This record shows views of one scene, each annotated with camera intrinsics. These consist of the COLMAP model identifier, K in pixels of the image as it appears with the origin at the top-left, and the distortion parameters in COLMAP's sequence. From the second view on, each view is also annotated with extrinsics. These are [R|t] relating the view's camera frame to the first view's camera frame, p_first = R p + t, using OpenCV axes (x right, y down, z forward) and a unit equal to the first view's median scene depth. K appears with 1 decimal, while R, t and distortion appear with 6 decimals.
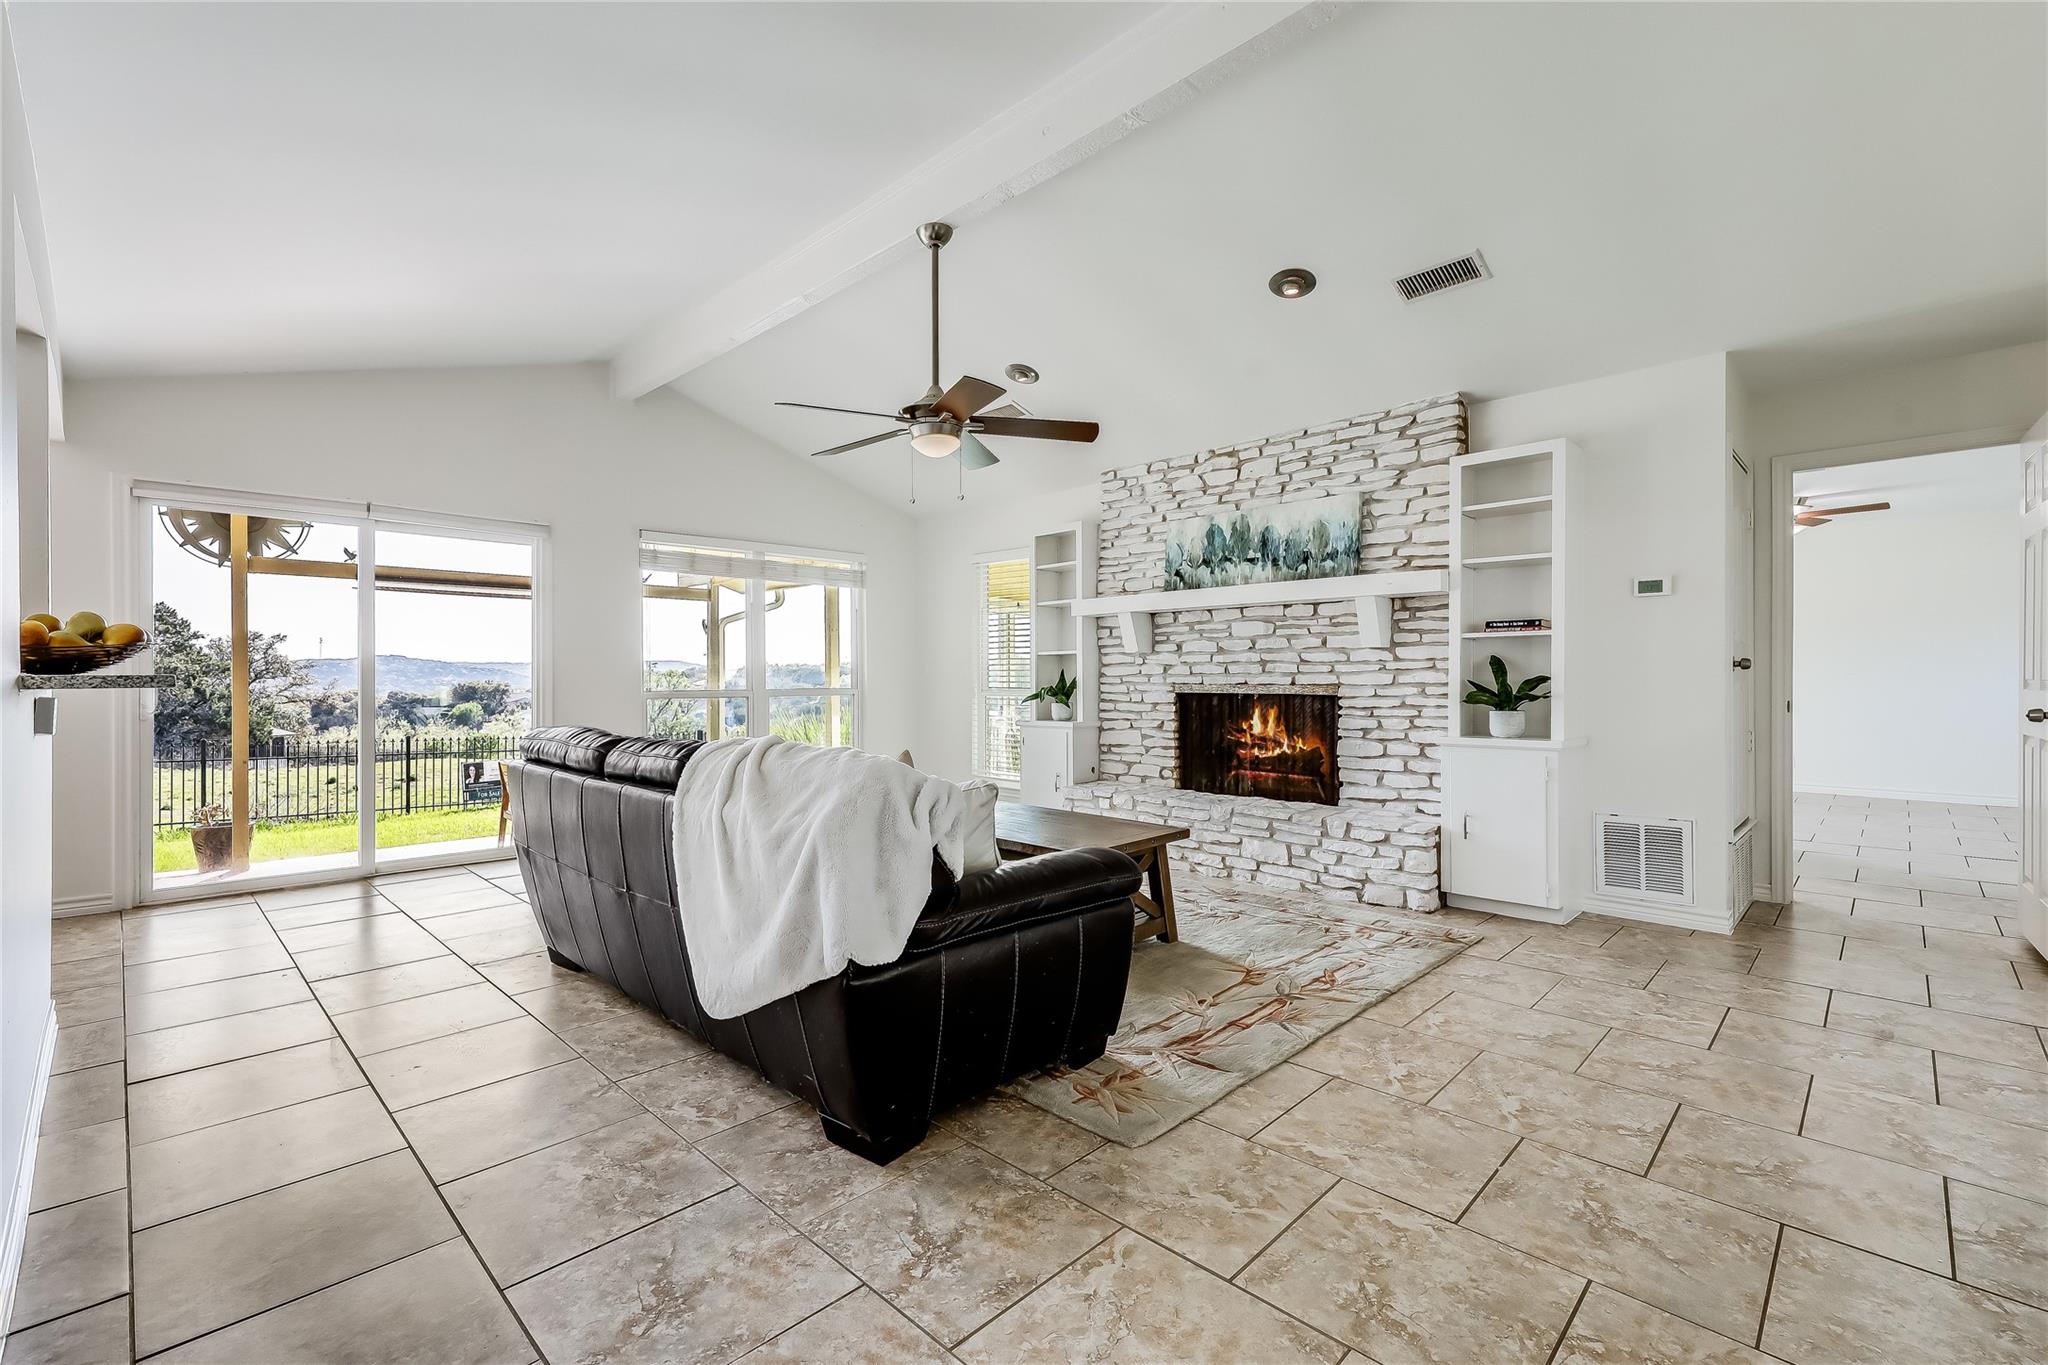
lens RADIAL K [[890.5, 0, 1024.0], [0, 890.5, 682.5], [0, 0, 1]] dist [-0.005805, -0.000606]
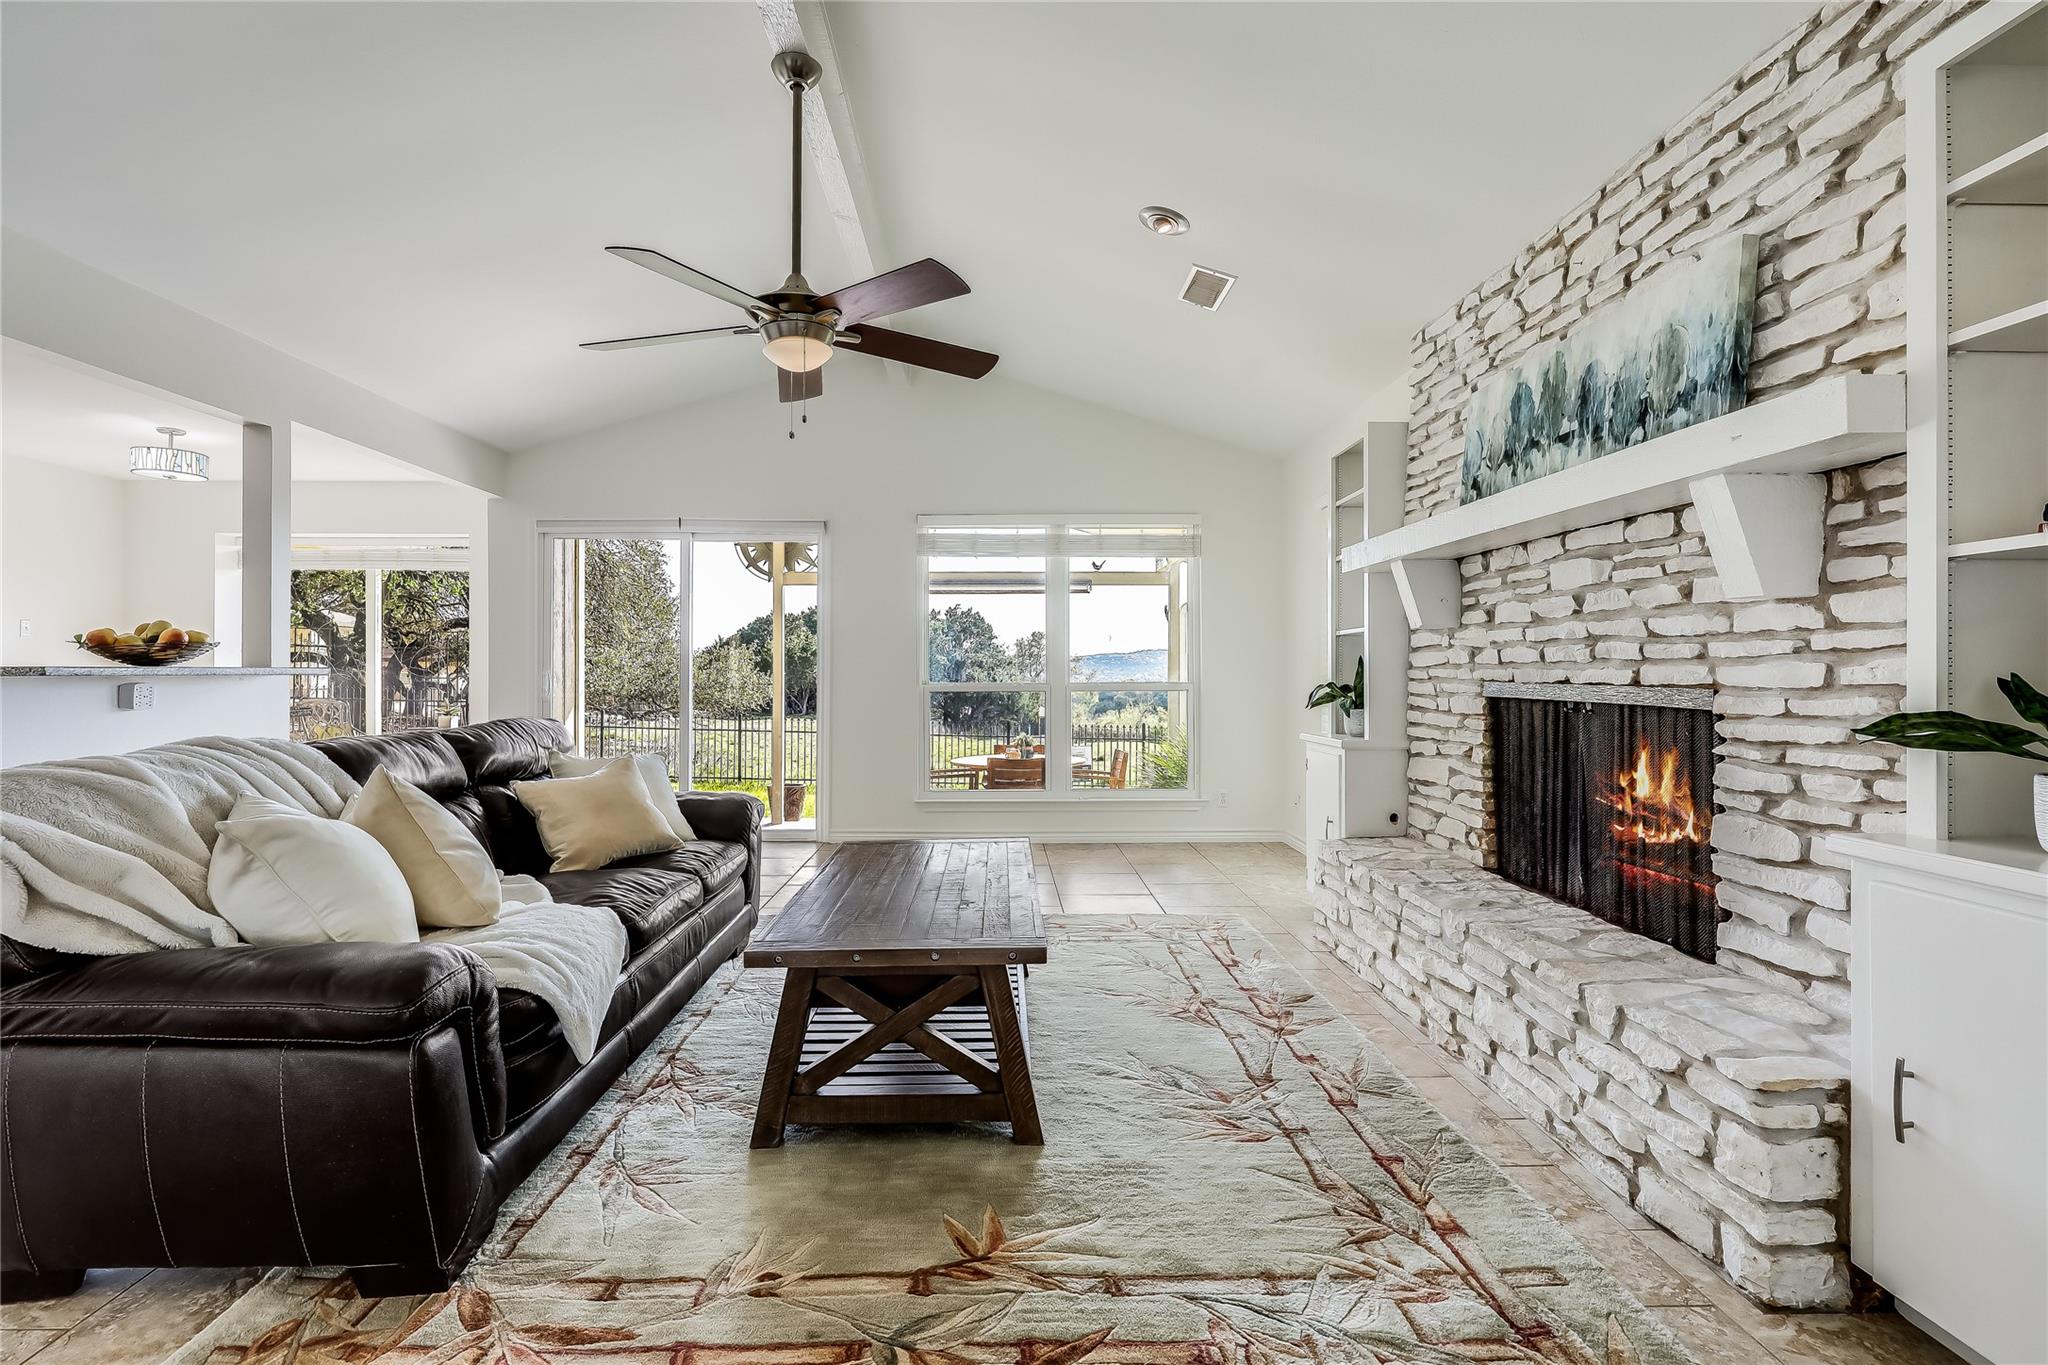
lens RADIAL K [[943.2, 0, 1004.5], [0, 943.2, 664.6], [0, 0, 1]] dist [-0.001220, -0.000398]
pose [[0.715949, -0.003610, -0.698143, 0.427034], [-0.003062, 0.999961, -0.008311, -0.003632], [0.698145, 0.008089, 0.715910, 0.421602]]
